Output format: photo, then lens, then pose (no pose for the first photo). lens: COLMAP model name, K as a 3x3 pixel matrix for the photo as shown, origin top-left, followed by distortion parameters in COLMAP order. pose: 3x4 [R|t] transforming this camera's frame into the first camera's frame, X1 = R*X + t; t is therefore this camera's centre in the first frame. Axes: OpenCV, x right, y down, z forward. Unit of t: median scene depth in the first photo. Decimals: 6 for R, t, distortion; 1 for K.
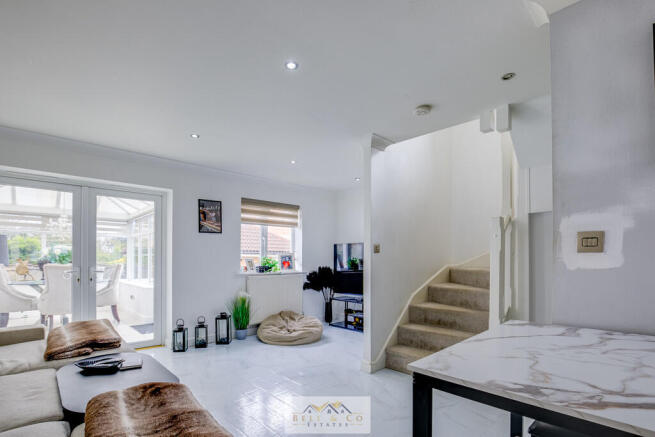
lens RADIAL K [[322.3, 0, 328.8], [0, 322.3, 257.6], [0, 0, 1]] dist [-0.044781, -0.000443]
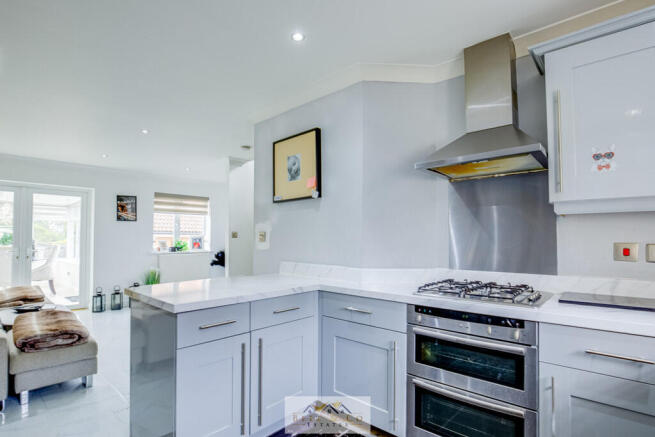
lens RADIAL K [[331.1, 0, 307.0], [0, 331.1, 229.5], [0, 0, 1]] dist [-0.000229, -0.012311]
pose [[0.999312, 0.002075, 0.037033, 0.295940], [-0.001251, 0.999752, -0.022248, -0.013630], [-0.037070, 0.022186, 0.999066, -0.345655]]
